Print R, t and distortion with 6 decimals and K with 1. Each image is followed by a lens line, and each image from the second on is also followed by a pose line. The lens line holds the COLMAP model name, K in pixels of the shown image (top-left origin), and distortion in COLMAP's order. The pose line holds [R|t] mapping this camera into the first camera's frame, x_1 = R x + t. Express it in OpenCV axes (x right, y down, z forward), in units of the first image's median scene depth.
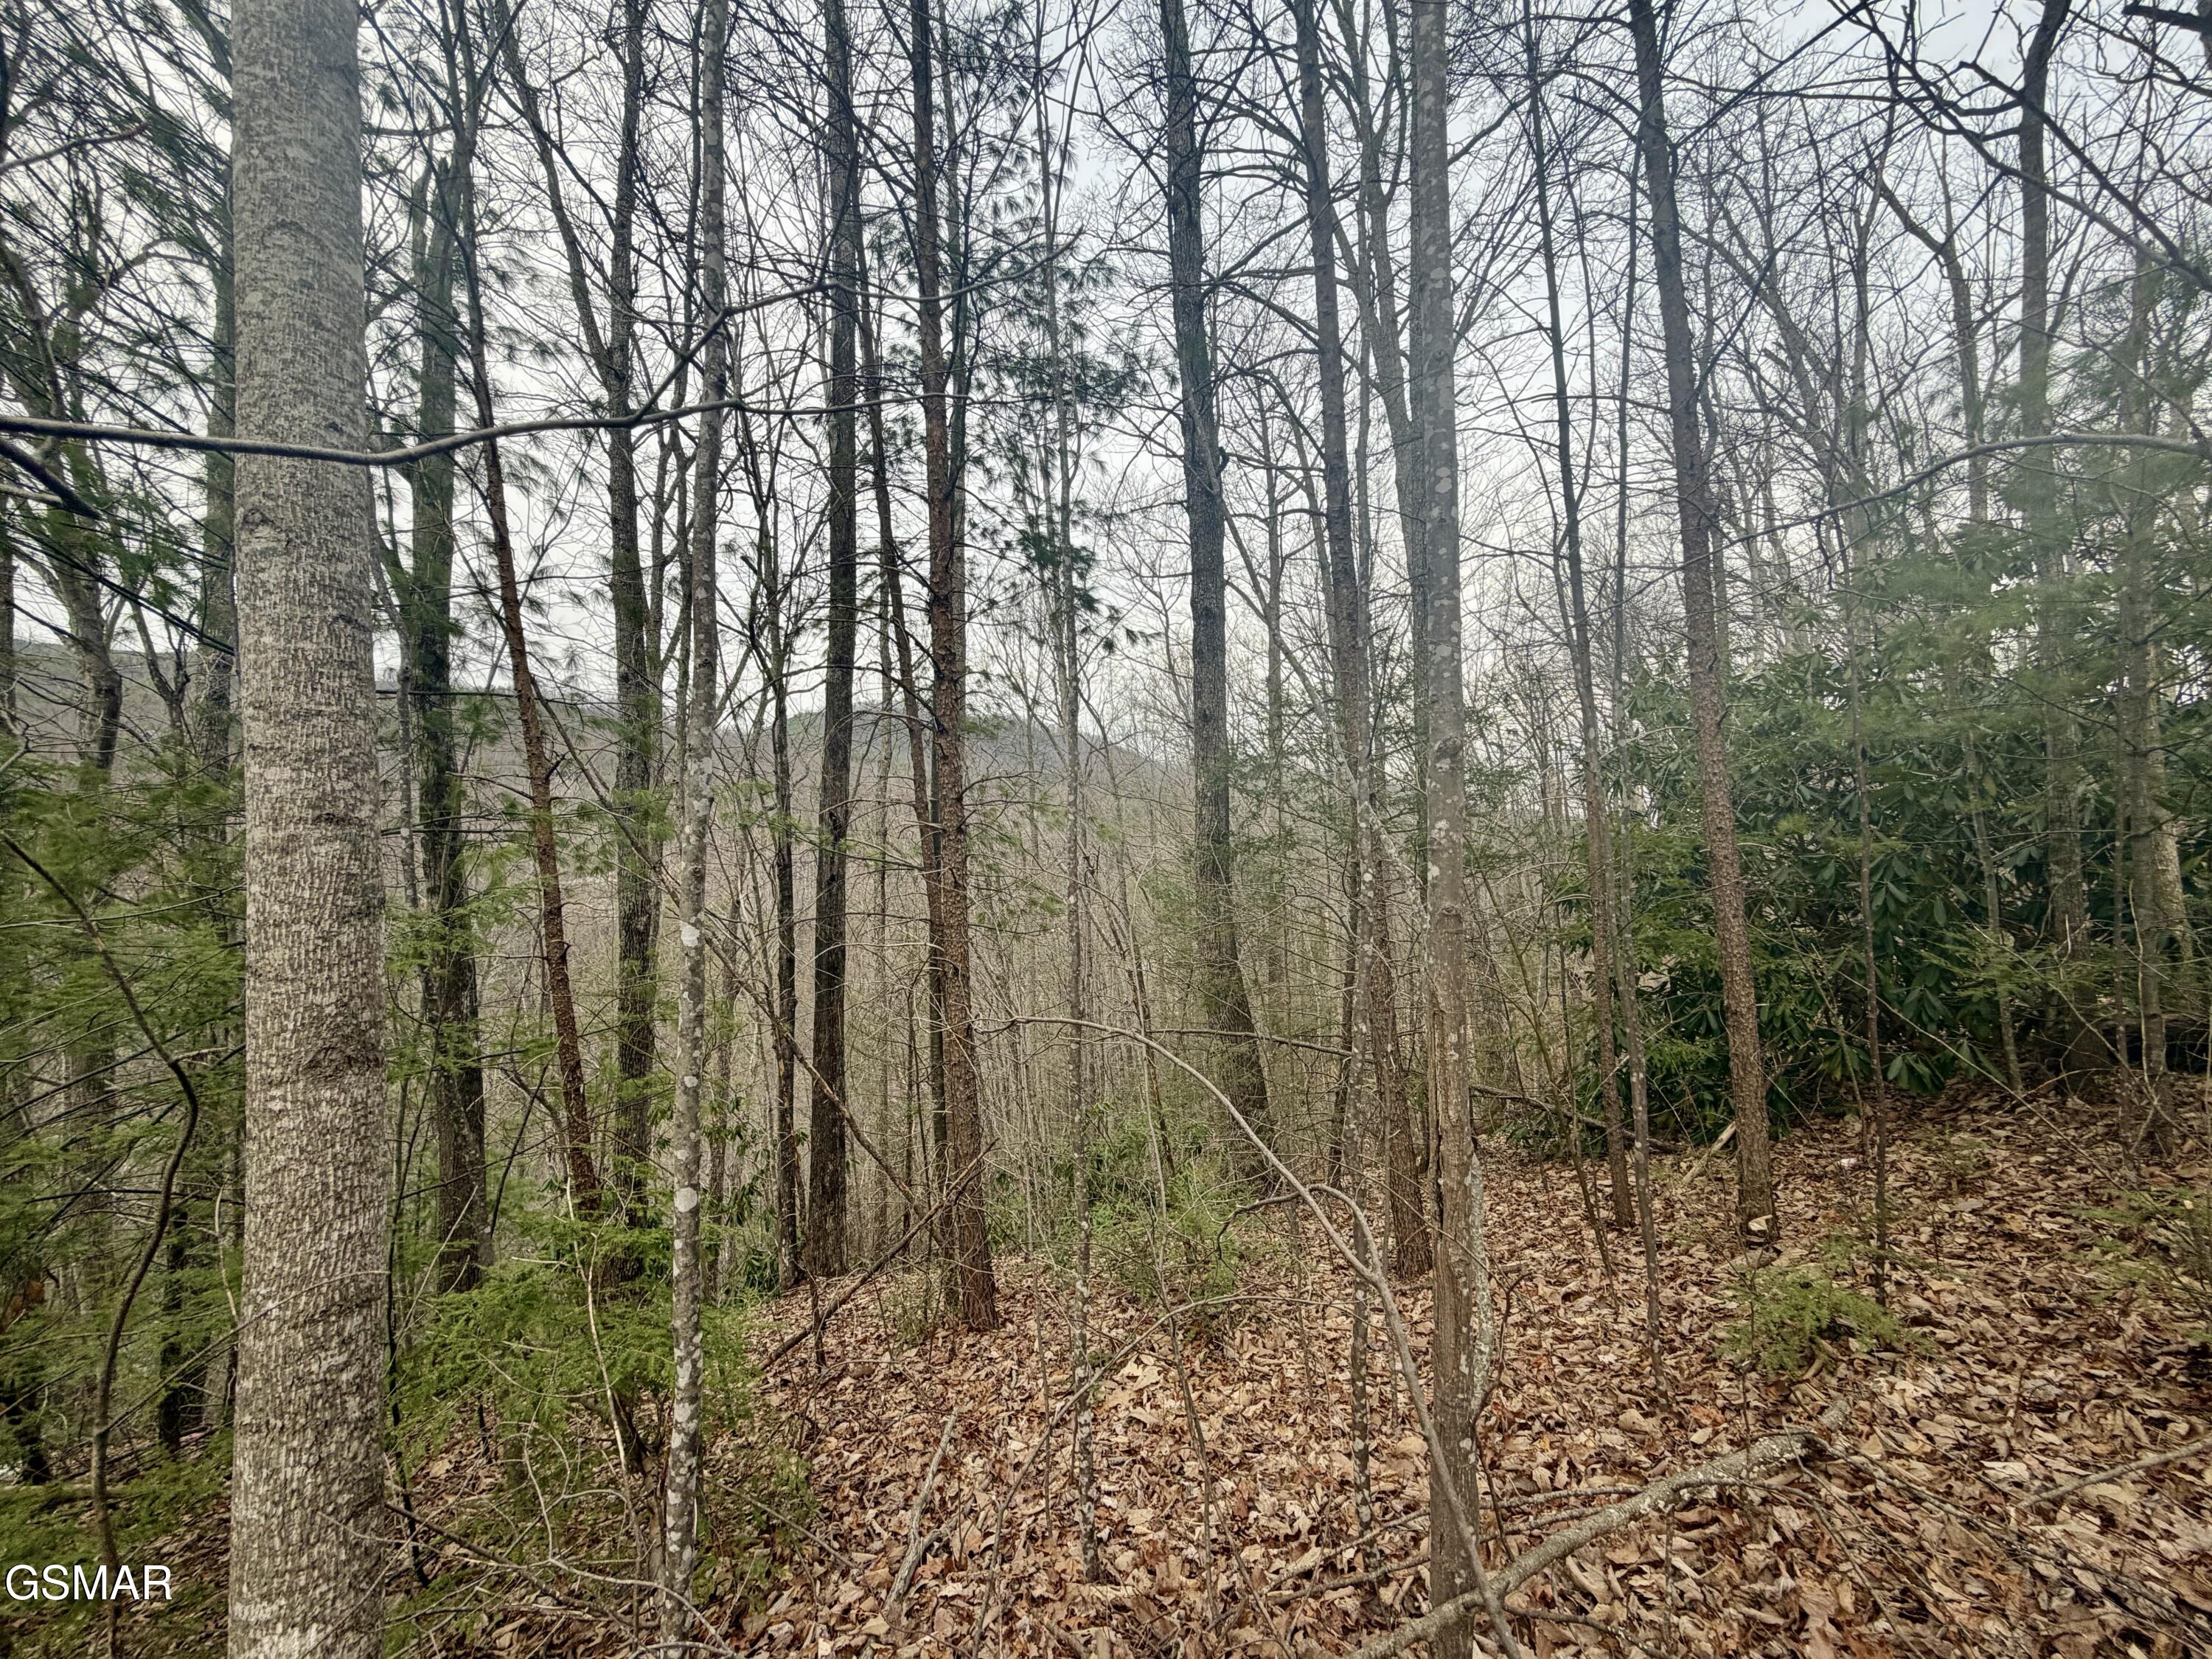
lens RADIAL K [[876.8, 0, 1096.6], [0, 876.8, 821.4], [0, 0, 1]] dist [-0.001742, 0.000354]
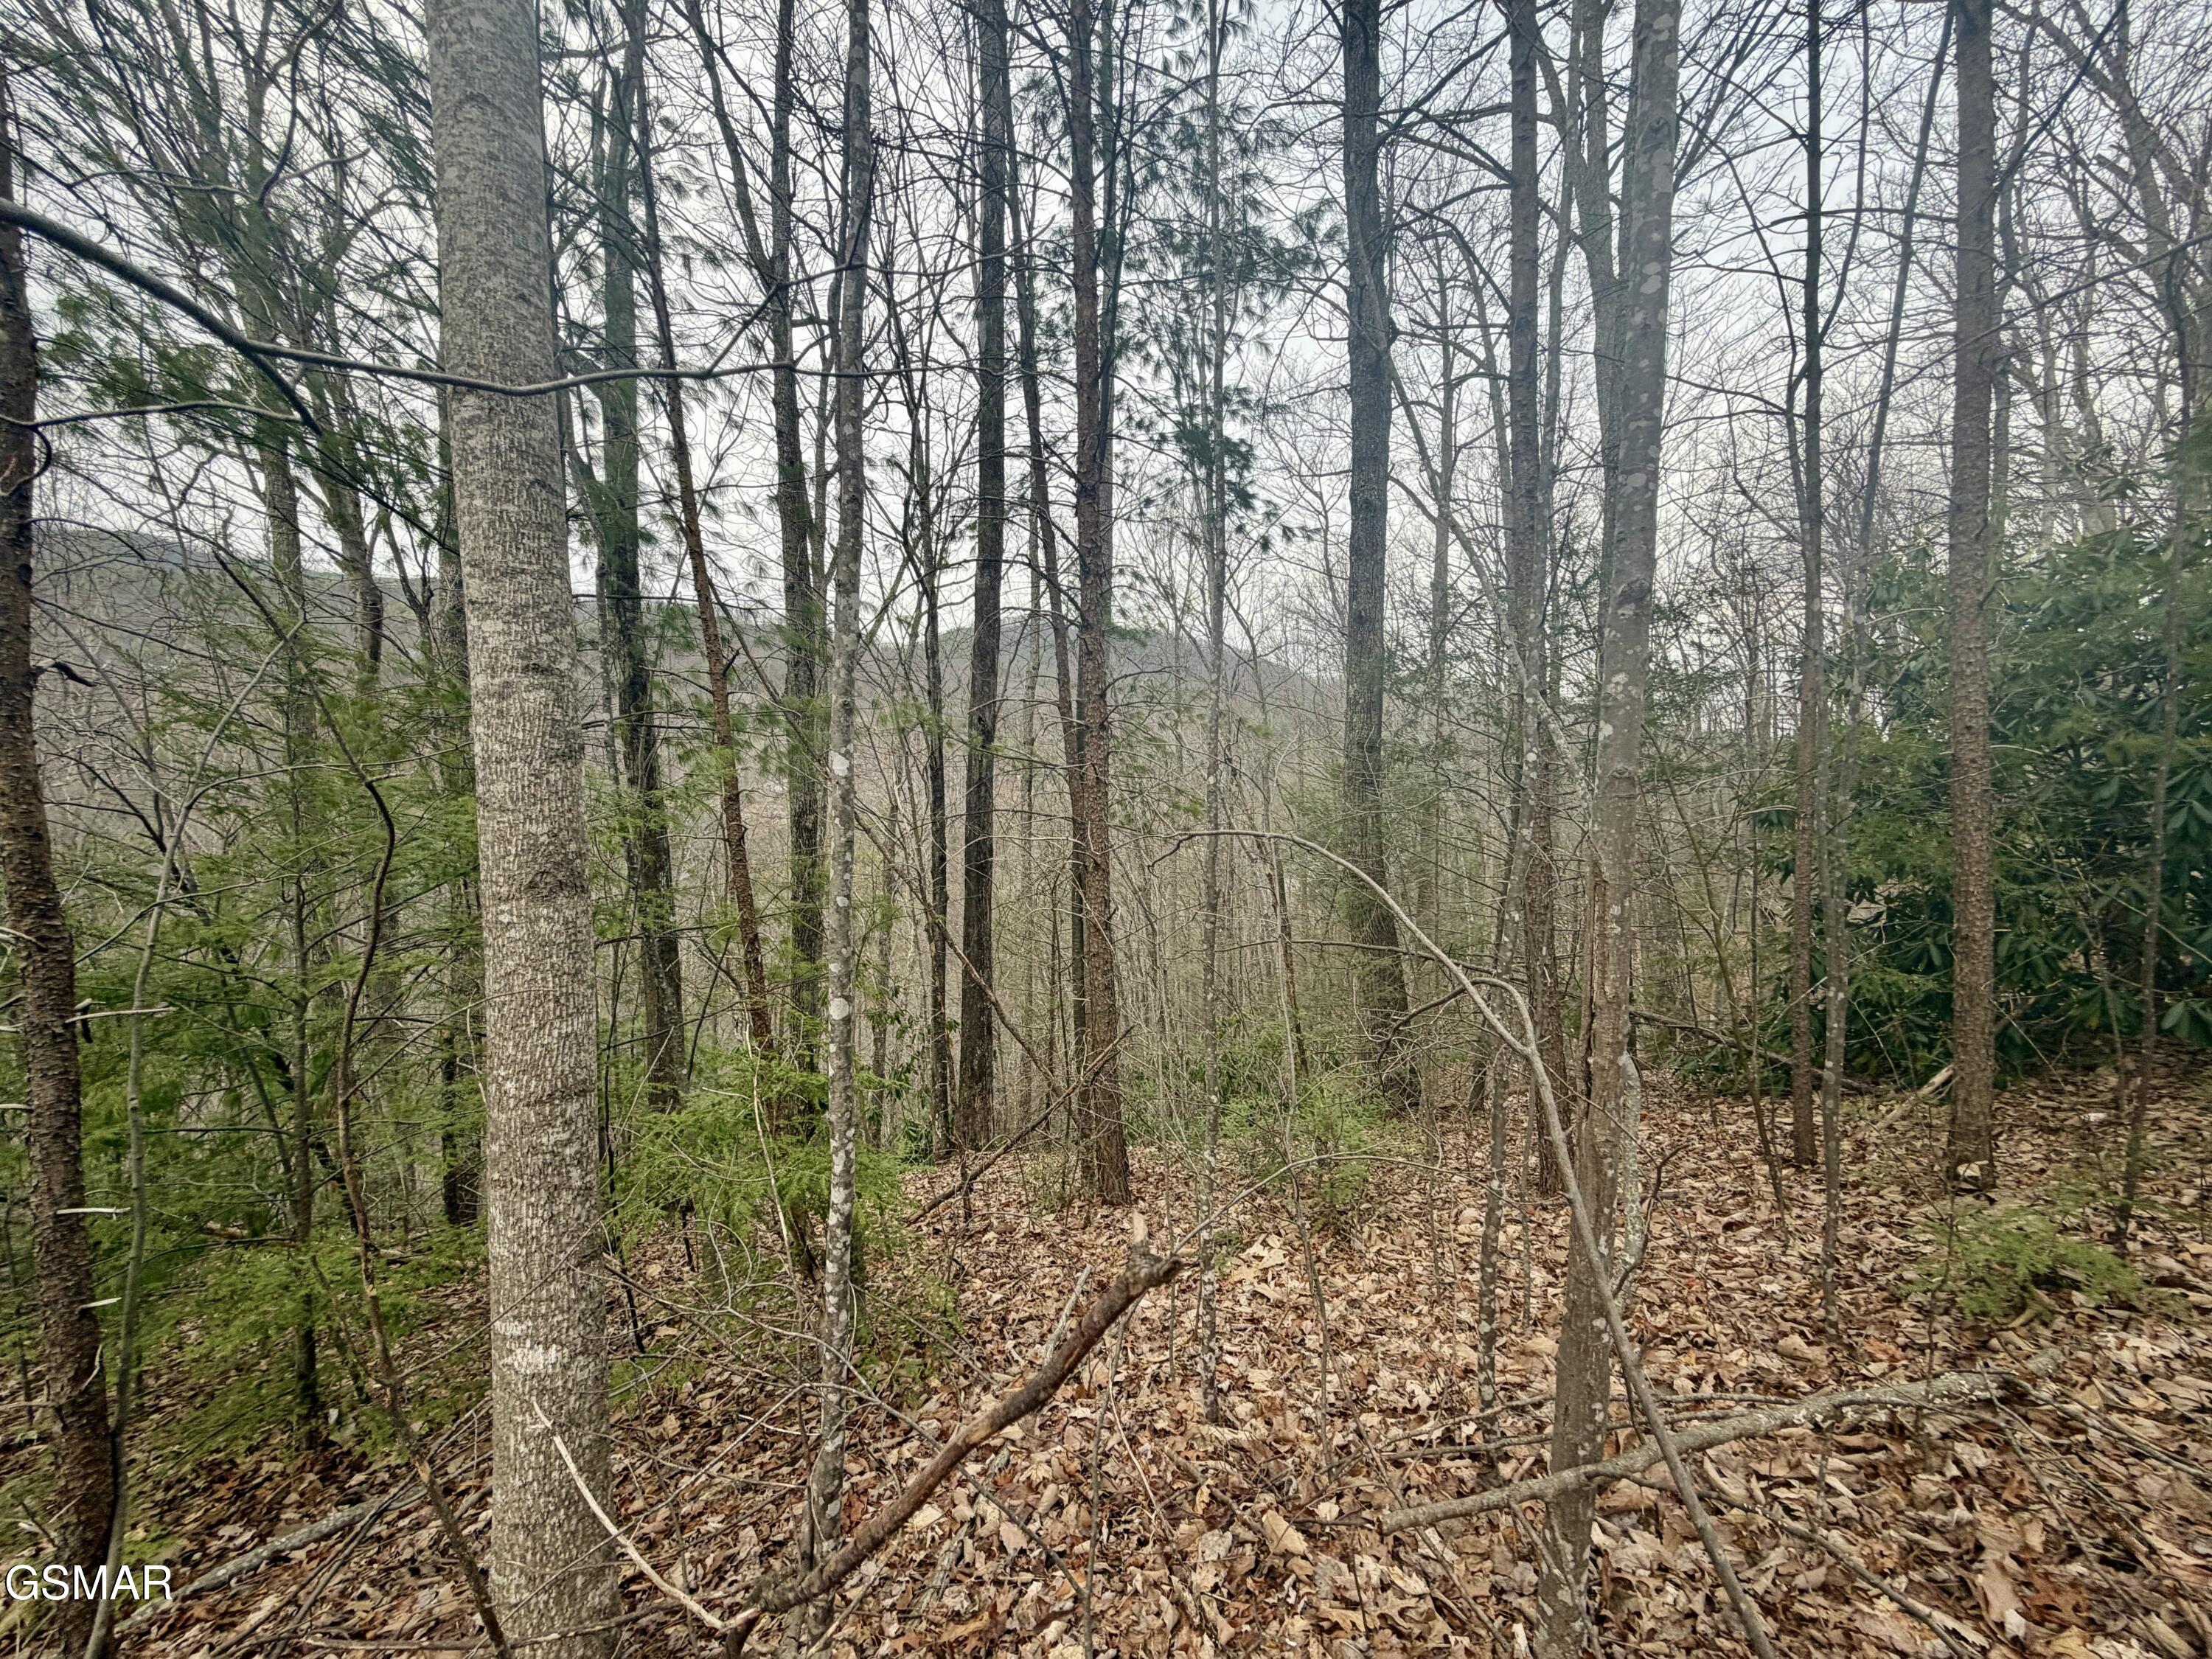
lens RADIAL K [[876.8, 0, 1097.9], [0, 876.8, 823.5], [0, 0, 1]] dist [-0.001742, 0.000354]
pose [[0.986520, 0.031043, -0.160671, 0.003017], [-0.015713, 0.995275, 0.095816, 0.019492], [0.162887, -0.092000, 0.982346, 0.001935]]
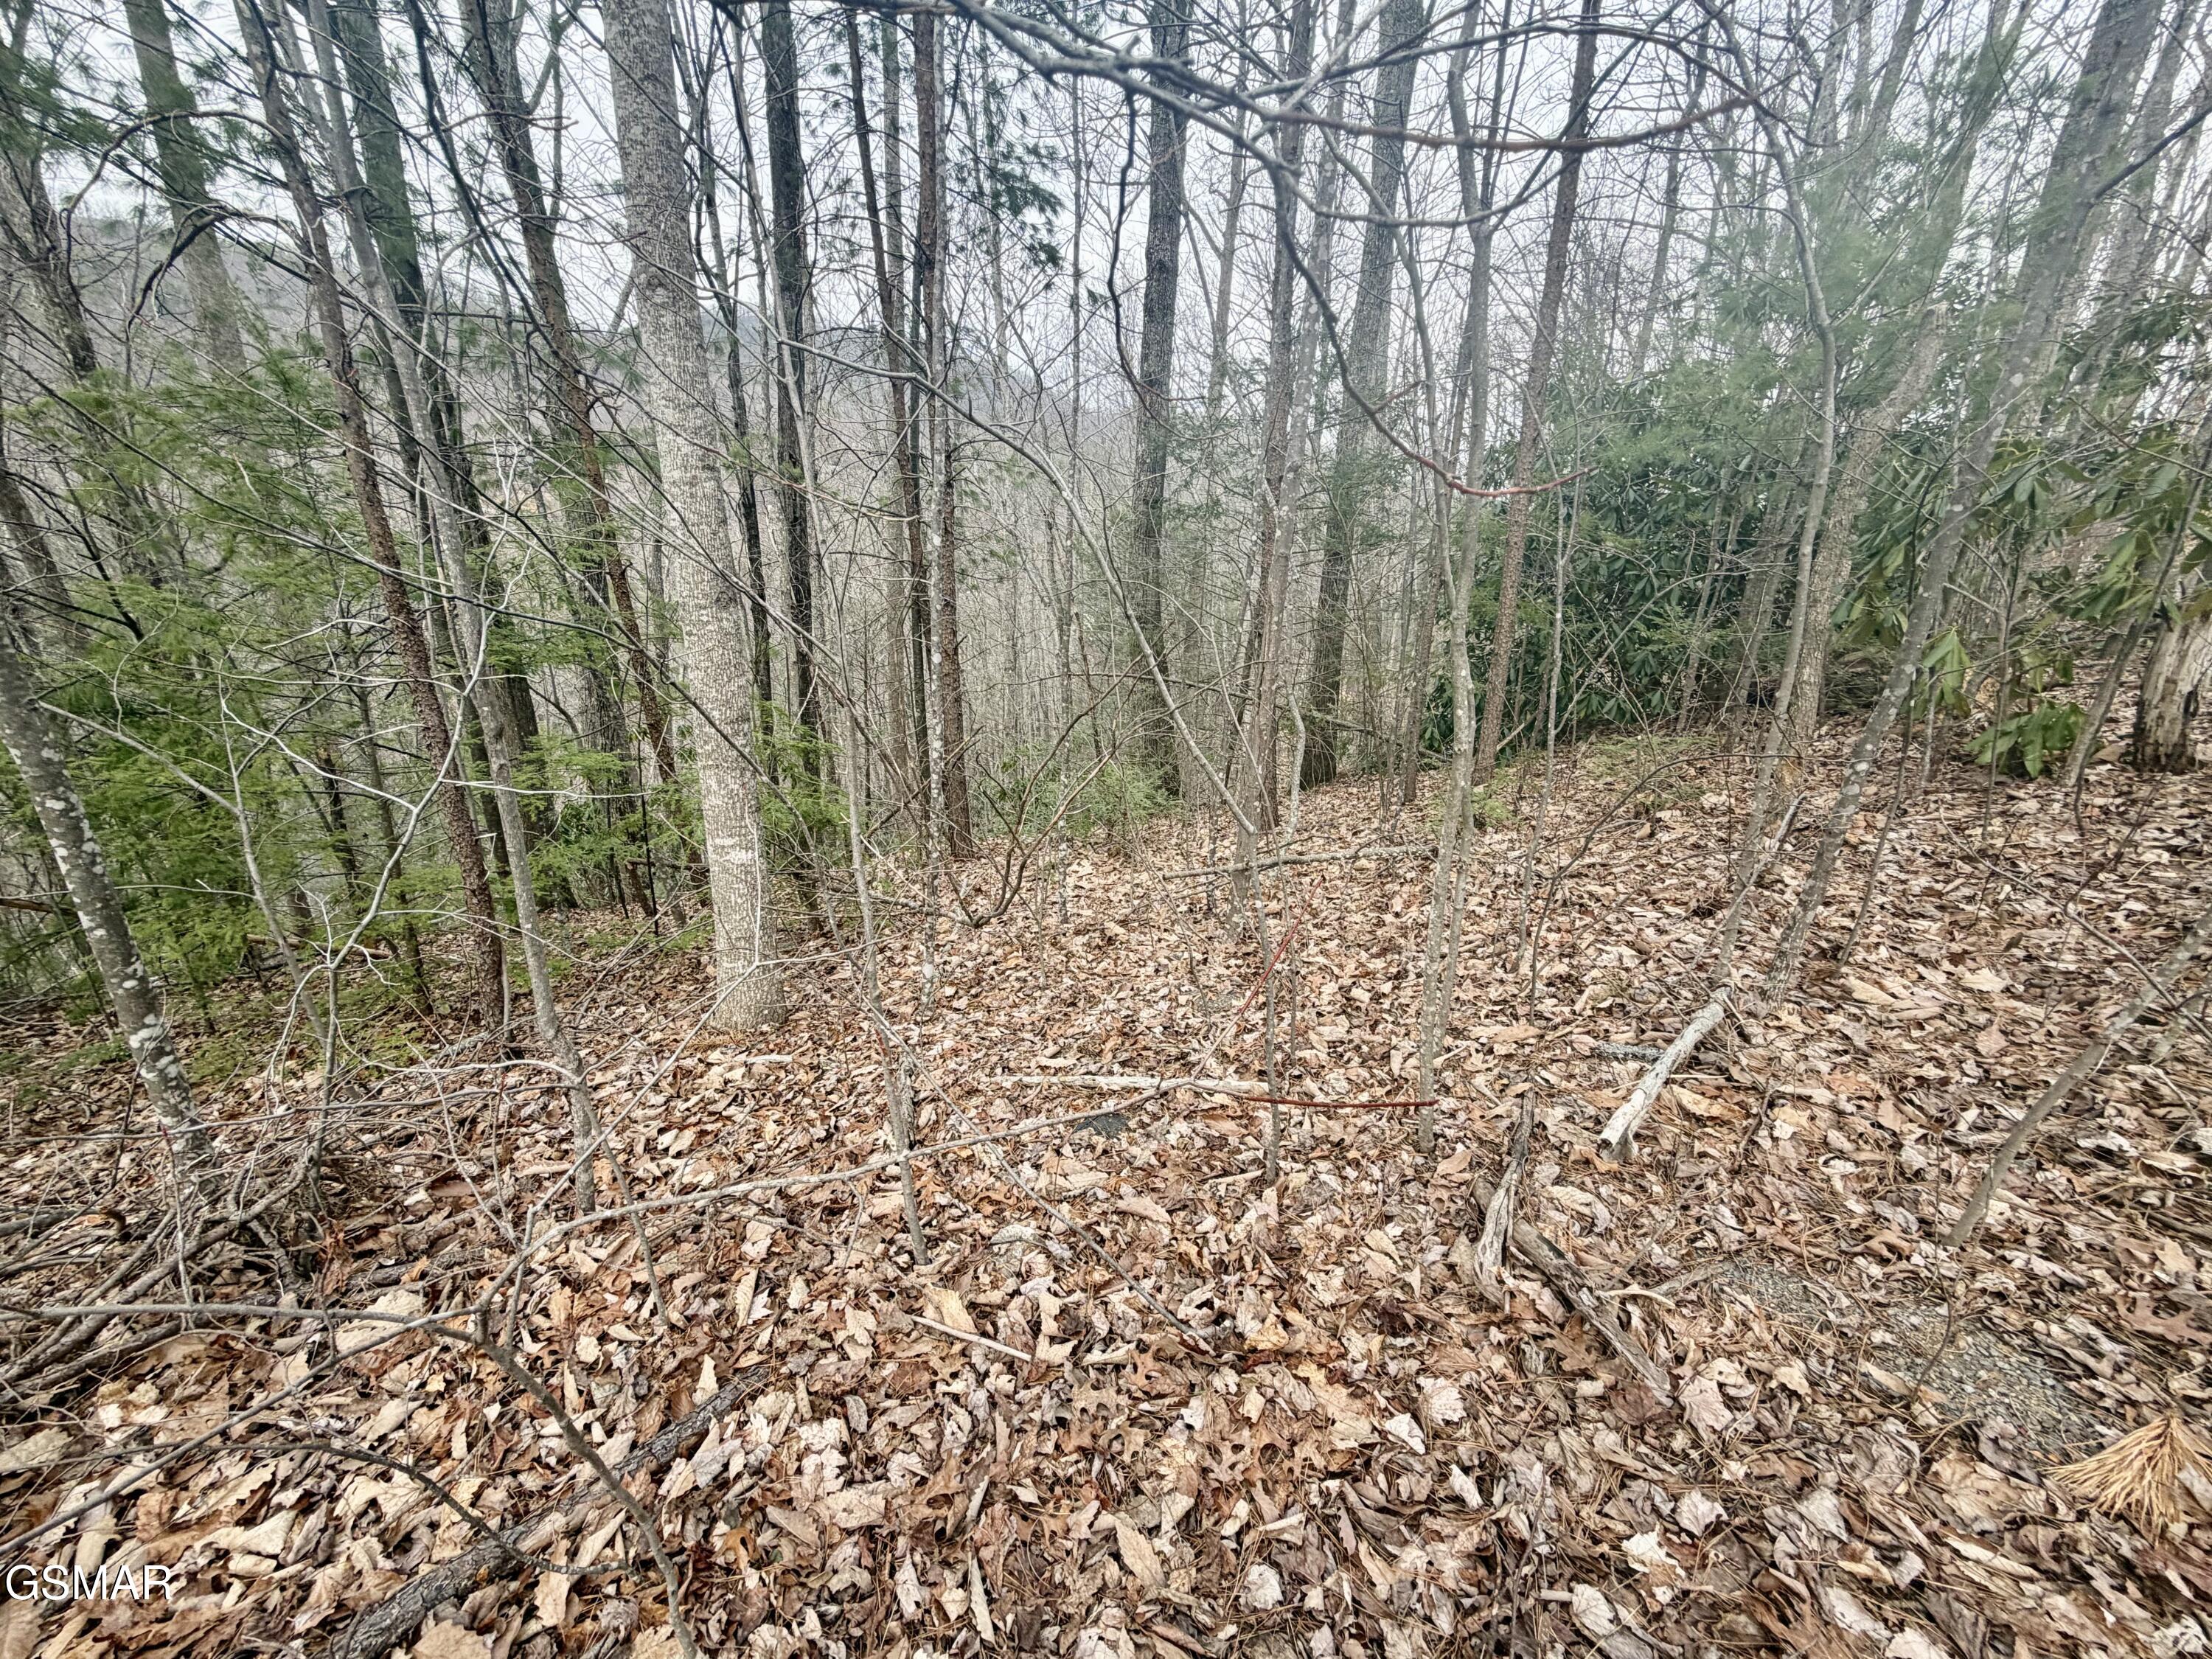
lens RADIAL K [[876.8, 0, 1097.6], [0, 876.8, 835.6], [0, 0, 1]] dist [-0.001742, 0.000354]
pose [[0.994214, 0.025780, 0.104275, -0.052601], [-0.063354, 0.924681, 0.375436, -0.006587], [-0.086742, -0.379870, 0.920964, -0.257905]]
